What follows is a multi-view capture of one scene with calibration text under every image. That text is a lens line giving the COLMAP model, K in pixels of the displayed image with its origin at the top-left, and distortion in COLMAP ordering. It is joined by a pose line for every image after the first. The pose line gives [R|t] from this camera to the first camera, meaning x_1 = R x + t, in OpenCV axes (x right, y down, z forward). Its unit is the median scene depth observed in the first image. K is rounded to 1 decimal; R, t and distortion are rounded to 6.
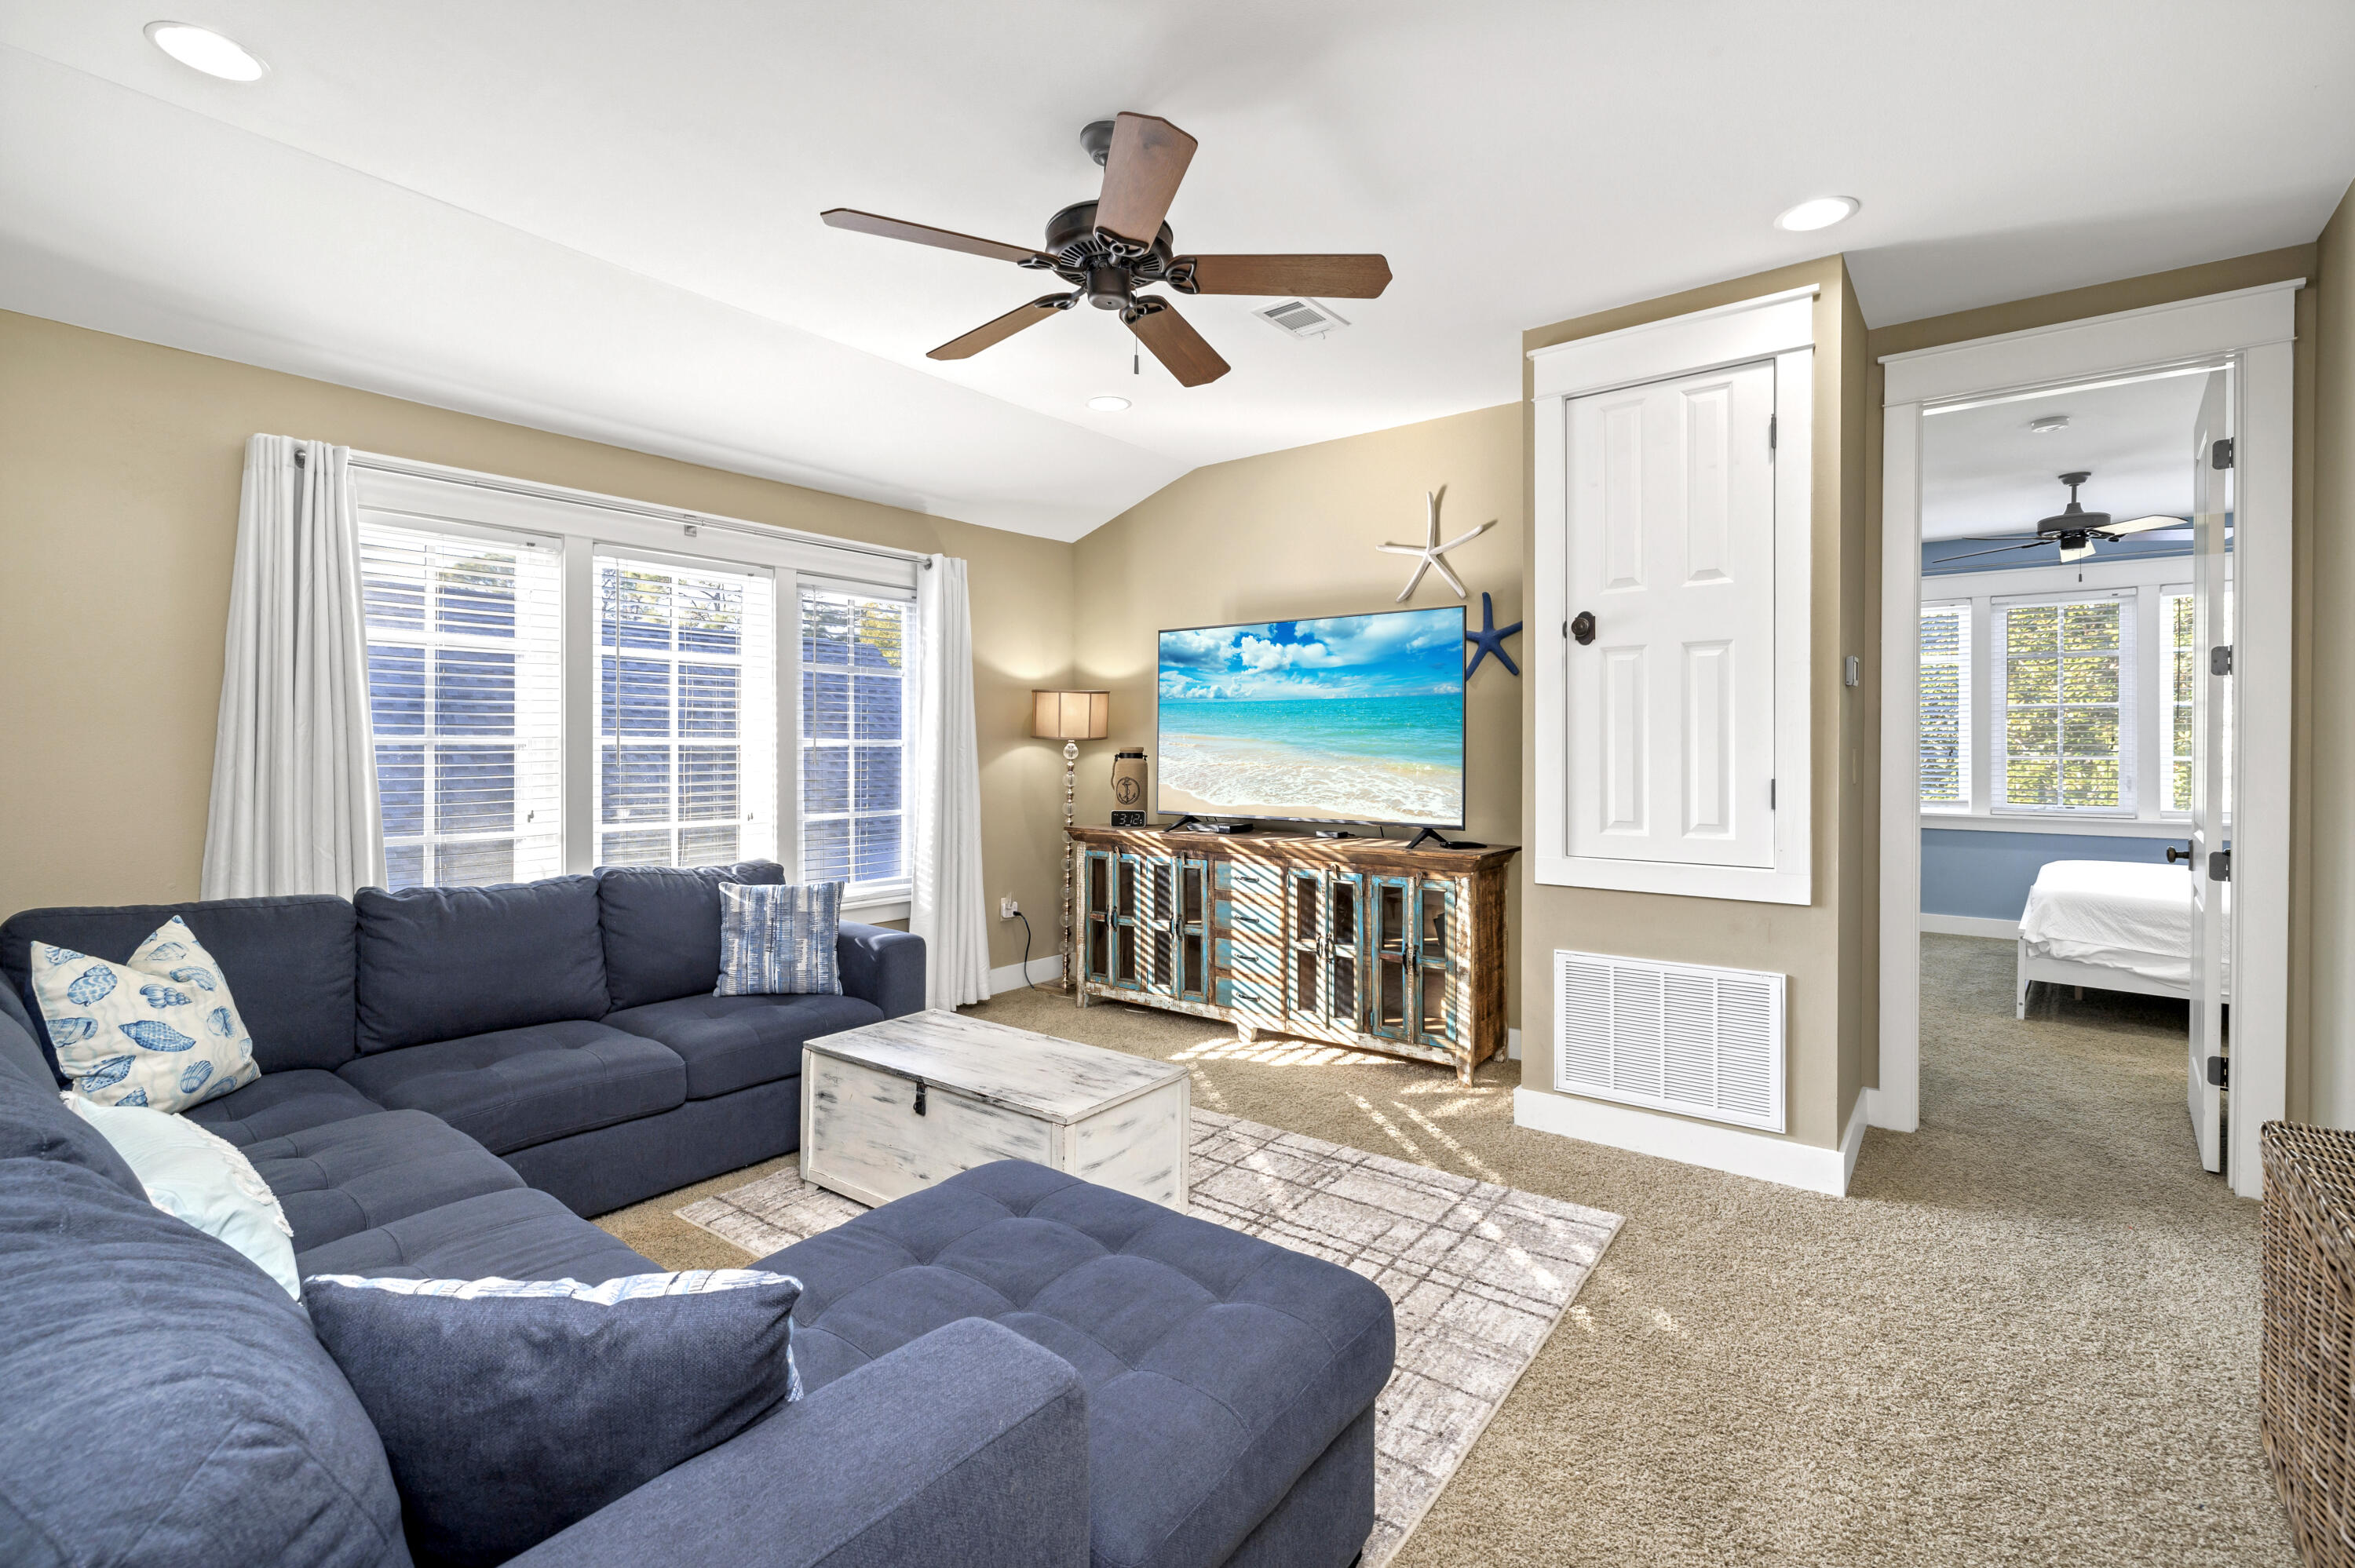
lens RADIAL K [[1048.3, 0, 1165.5], [0, 1048.3, 756.1], [0, 0, 1]] dist [-0.003651, -0.000223]
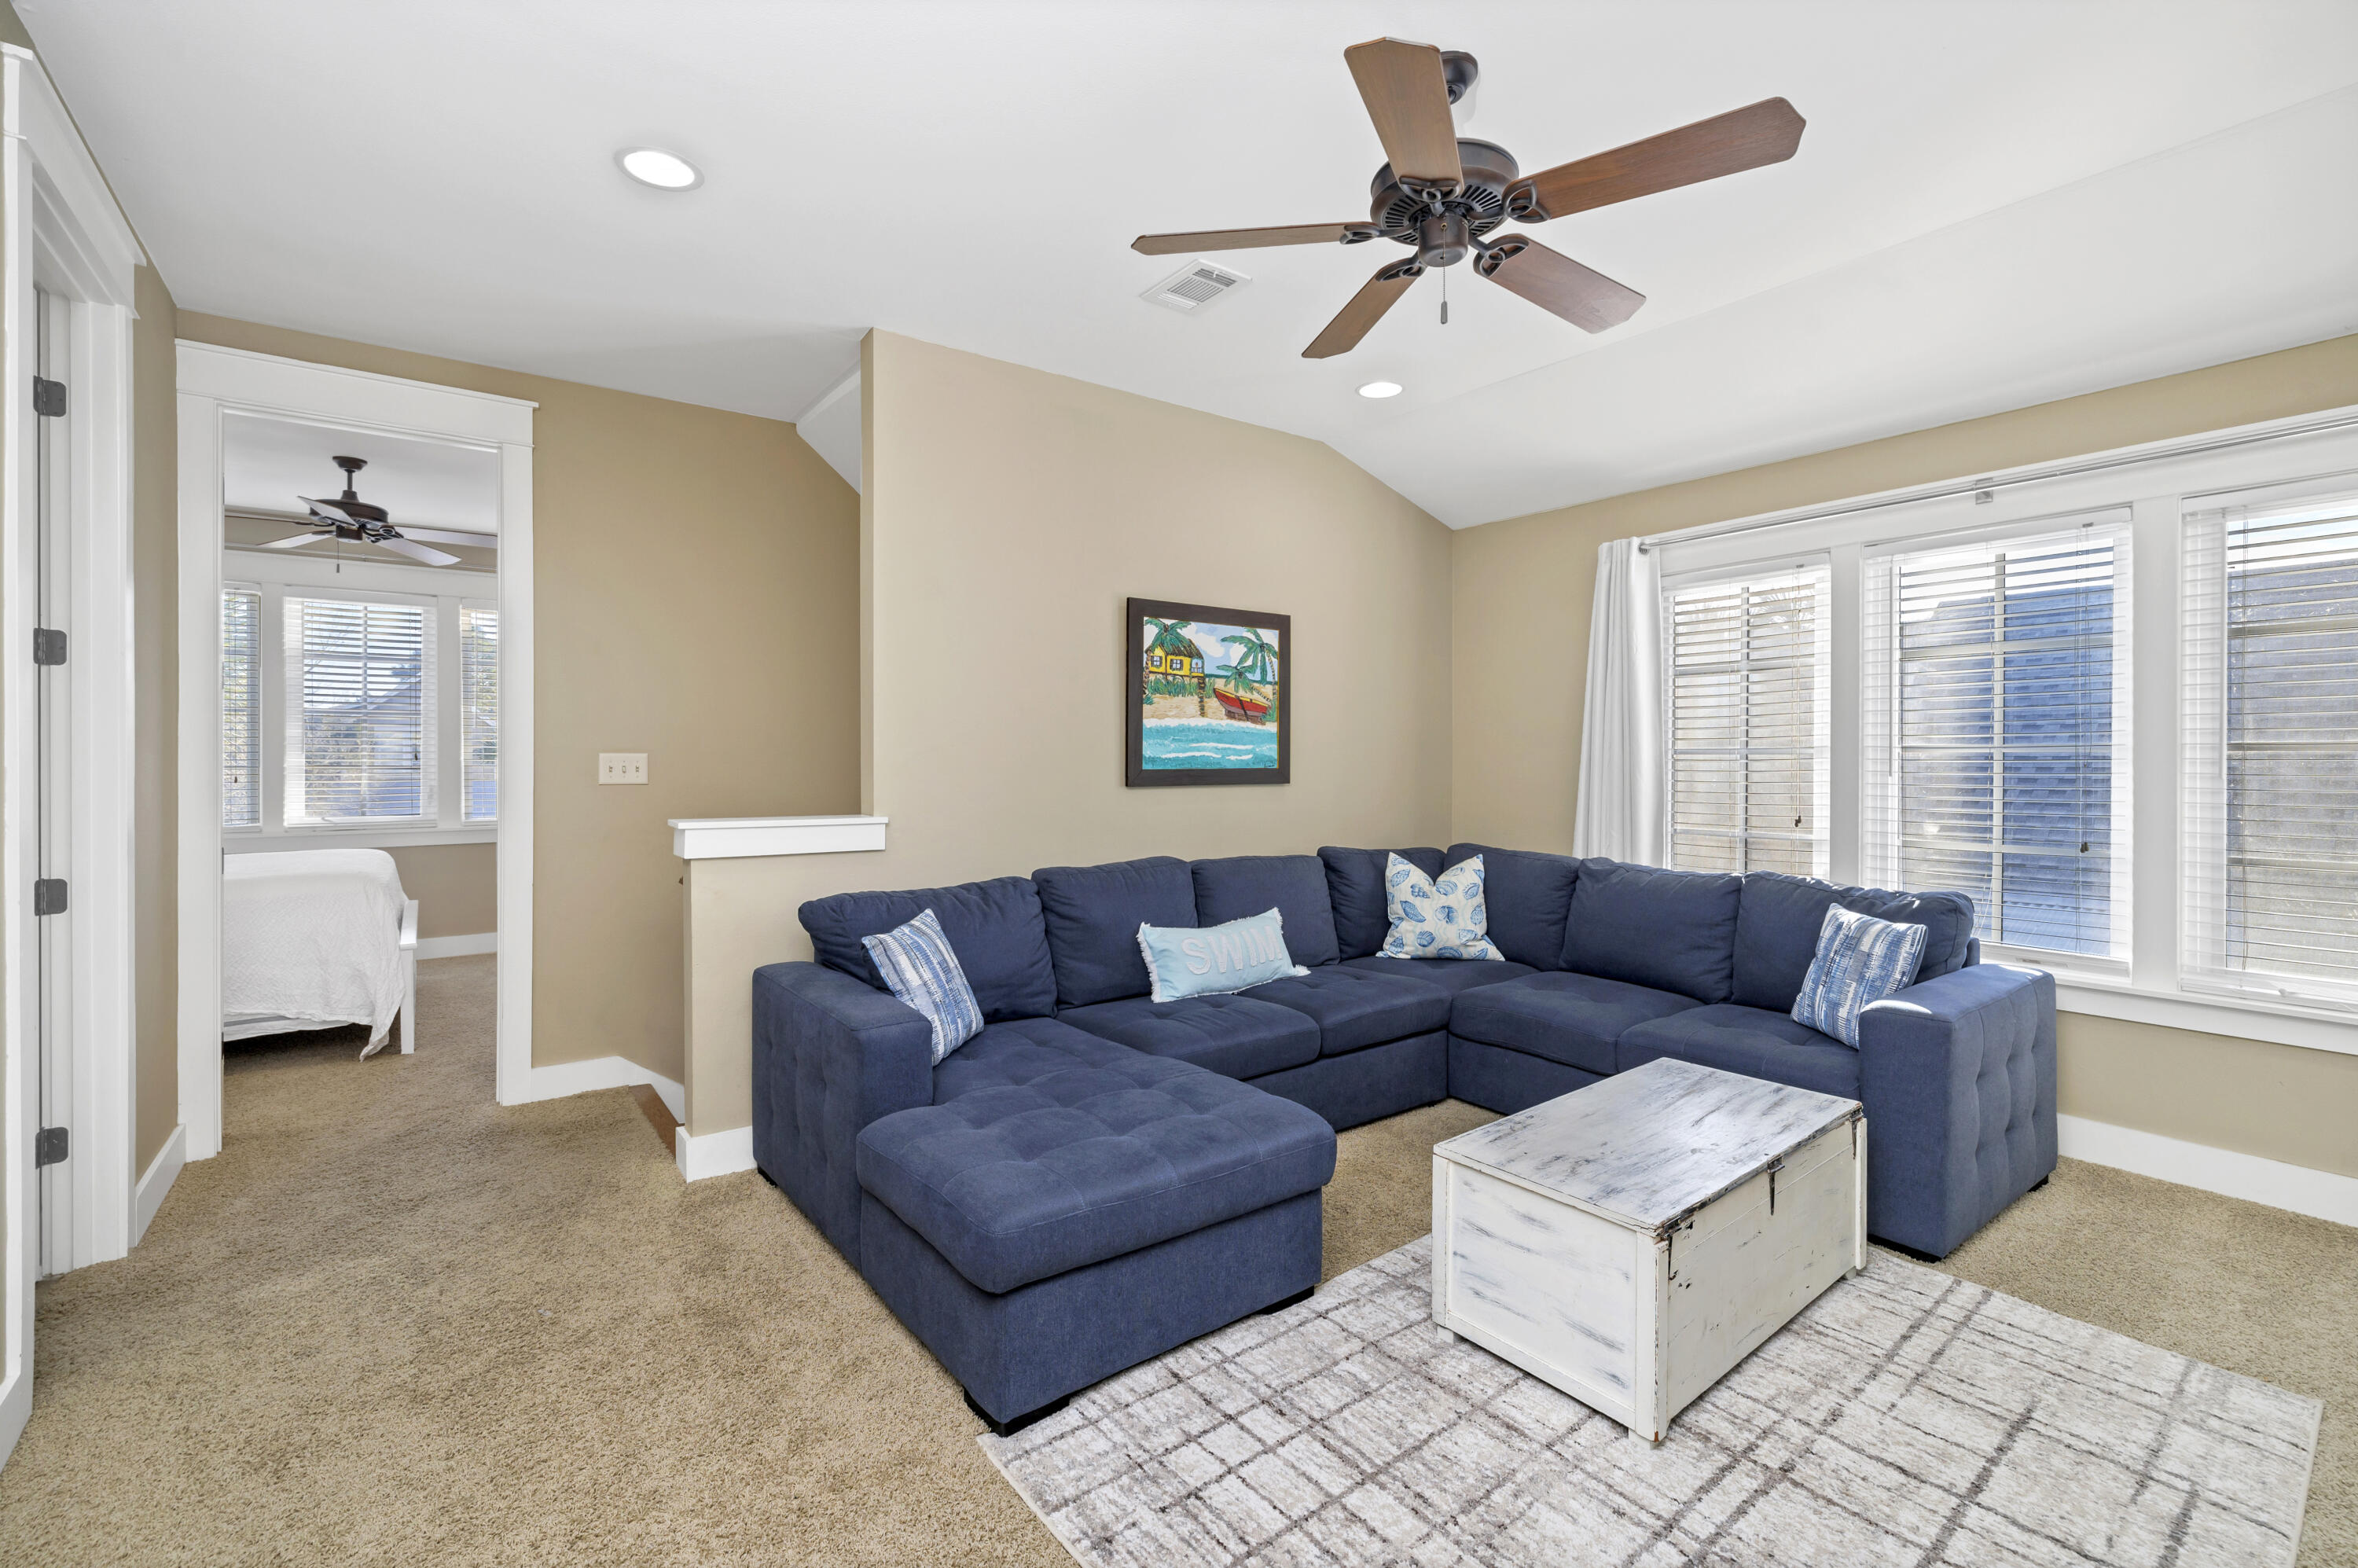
lens RADIAL K [[981.6, 0, 1179.0], [0, 981.6, 766.5], [0, 0, 1]] dist [0.002287, 0.000099]
pose [[-0.247464, 0.004294, -0.968888, 0.714331], [-0.004770, 0.999973, 0.005650, -0.000985], [0.968885, 0.006020, -0.247436, 0.863876]]
